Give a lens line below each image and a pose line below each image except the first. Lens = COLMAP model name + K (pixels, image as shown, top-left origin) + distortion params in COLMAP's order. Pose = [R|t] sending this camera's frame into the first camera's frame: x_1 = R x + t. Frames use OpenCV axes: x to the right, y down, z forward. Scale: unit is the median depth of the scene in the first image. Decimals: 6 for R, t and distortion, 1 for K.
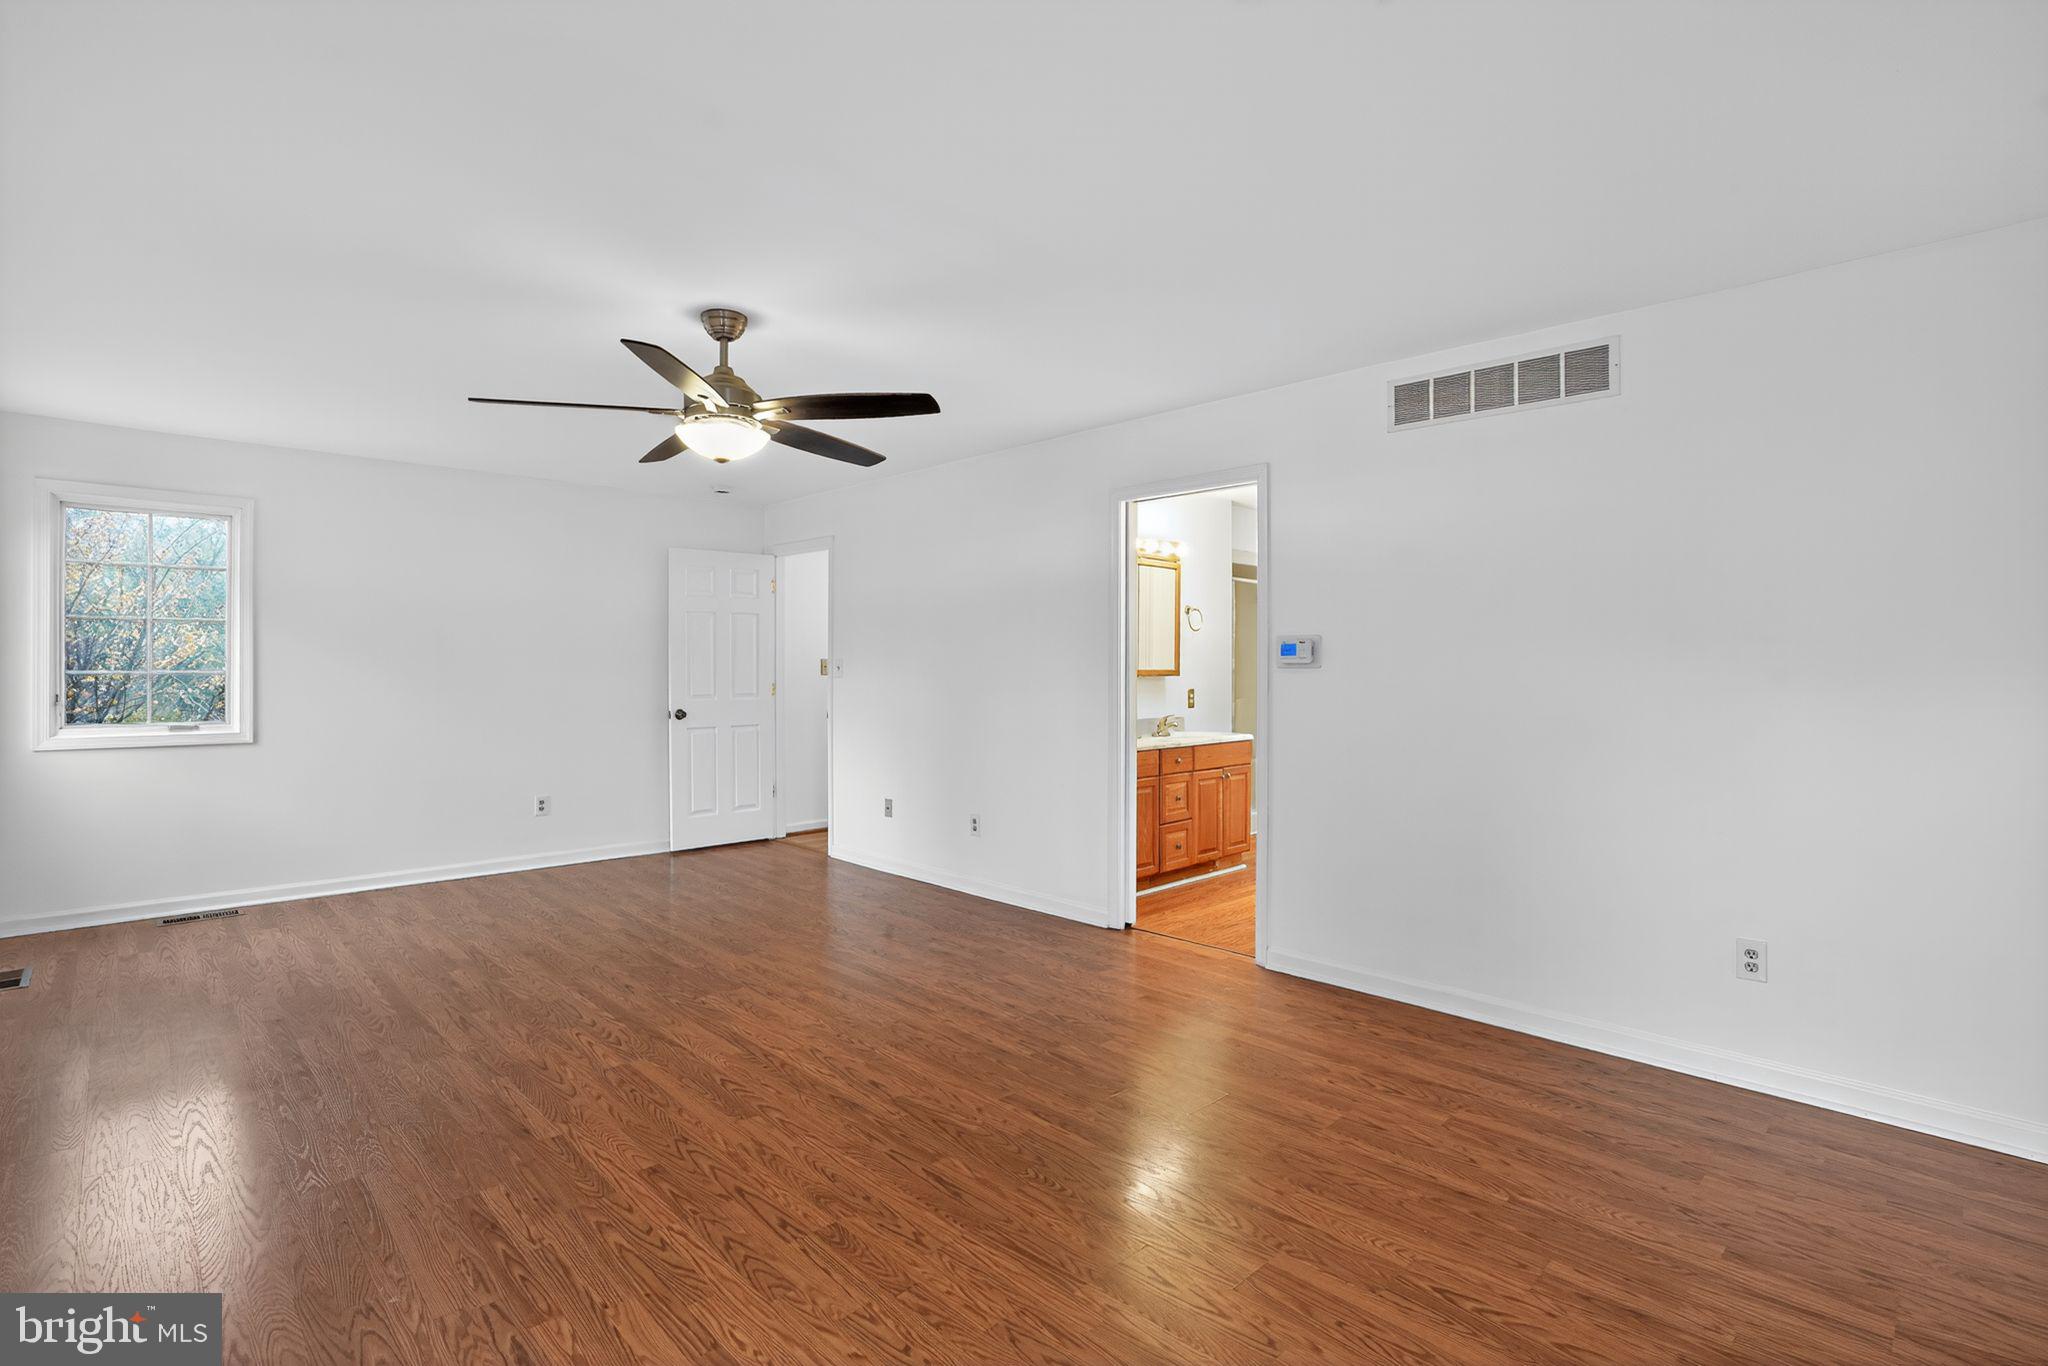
lens RADIAL K [[962.5, 0, 1028.3], [0, 962.5, 677.8], [0, 0, 1]] dist [-0.060695, 0.025625]
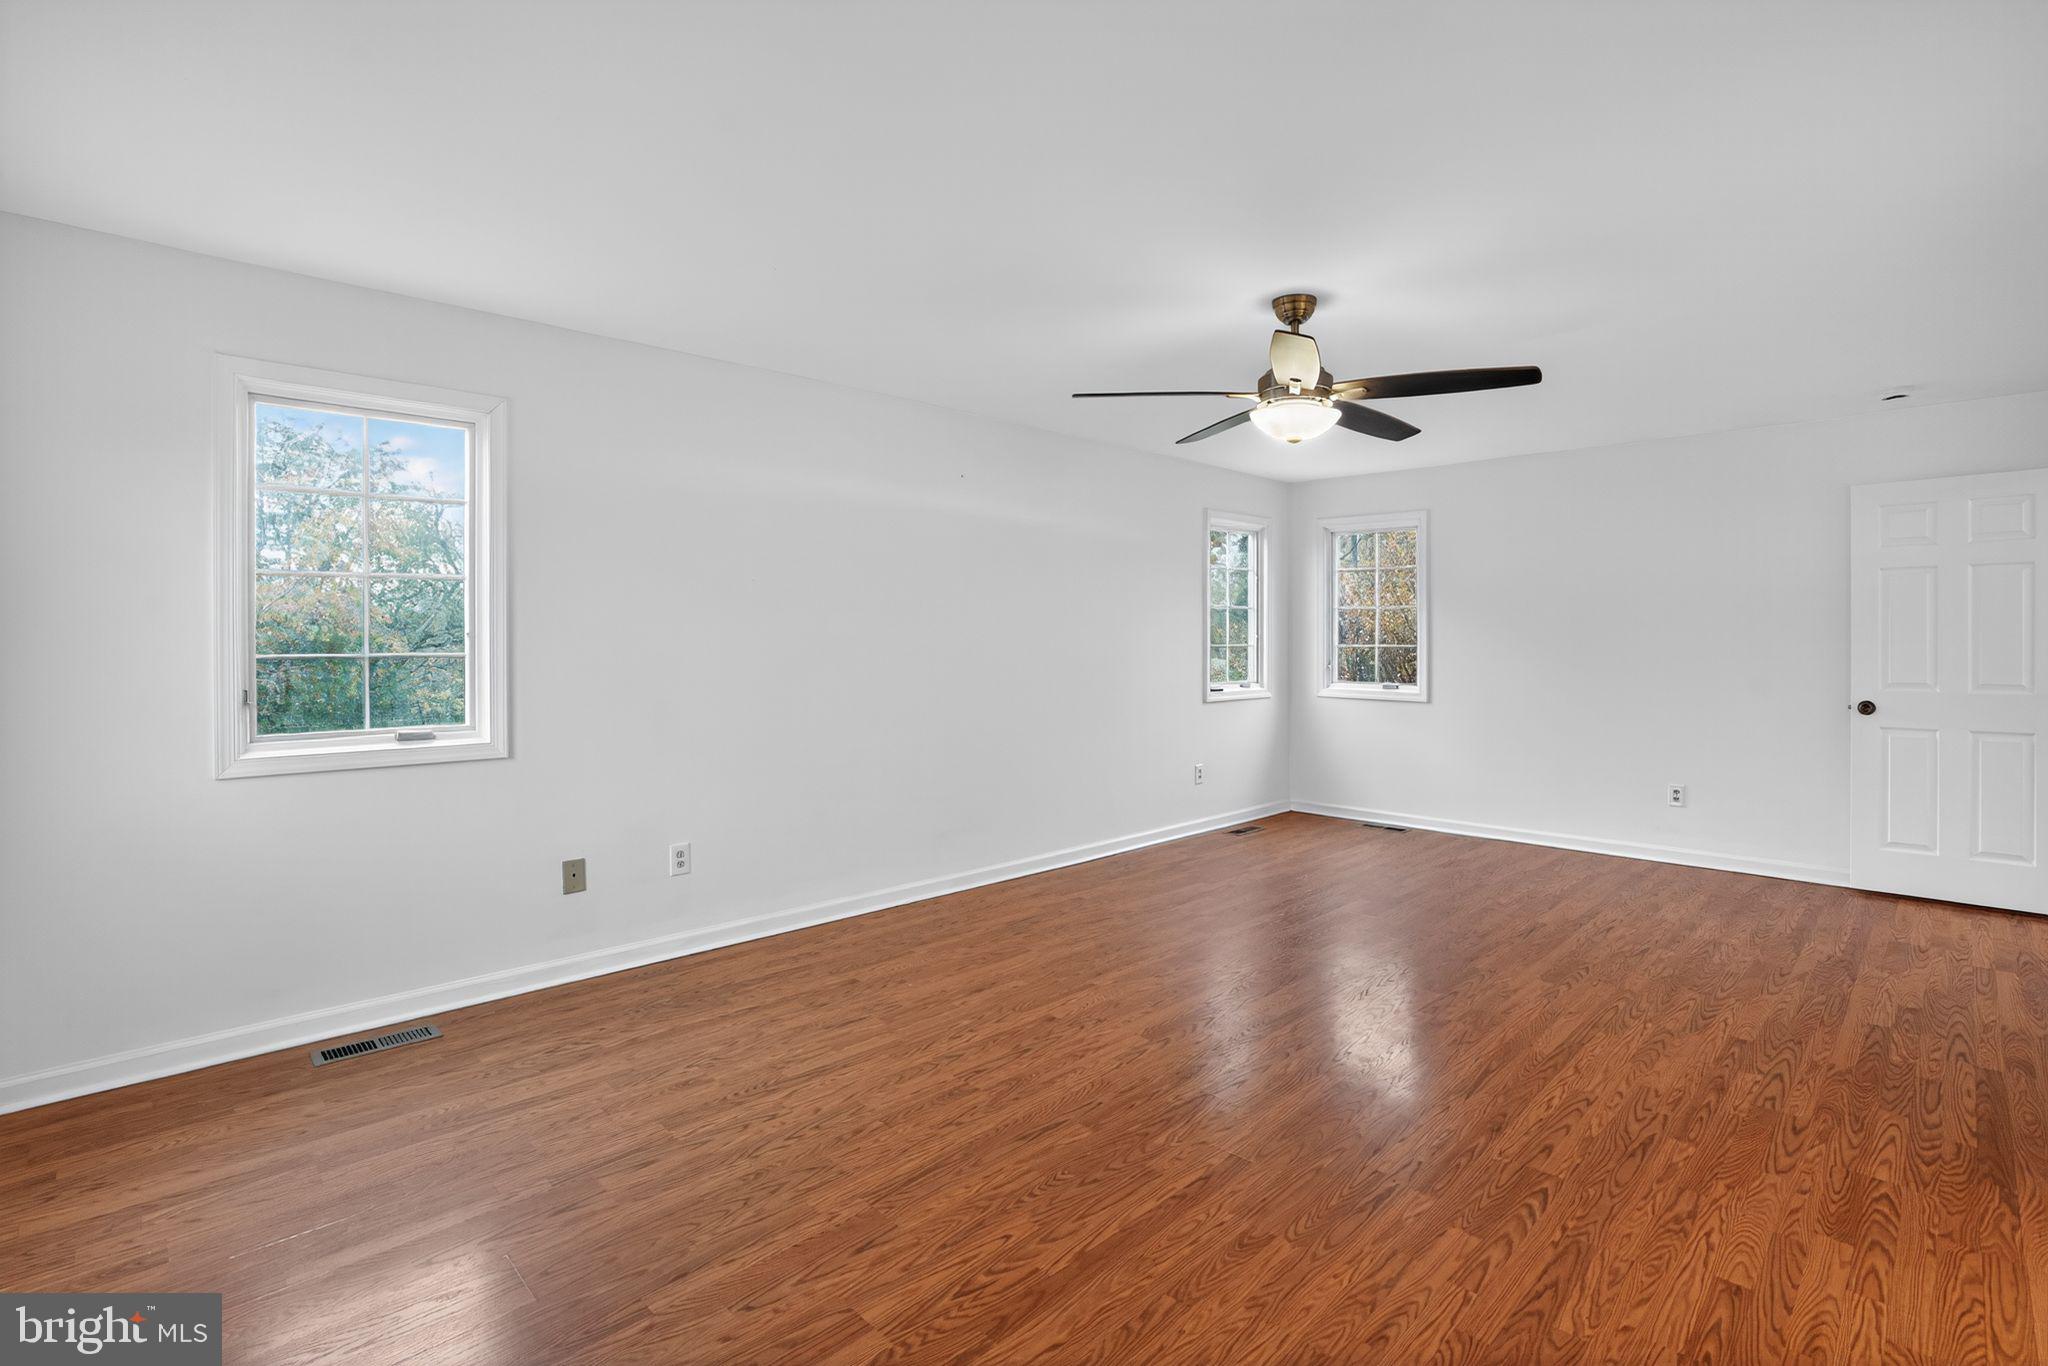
lens RADIAL K [[979.5, 0, 1046.3], [0, 979.5, 607.3], [0, 0, 1]] dist [-0.042207, 0.016961]
pose [[0.030310, -0.026966, -0.999177, 0.728779], [-0.013702, 0.999531, -0.027391, -0.013453], [0.999447, 0.014521, 0.029926, 0.700032]]
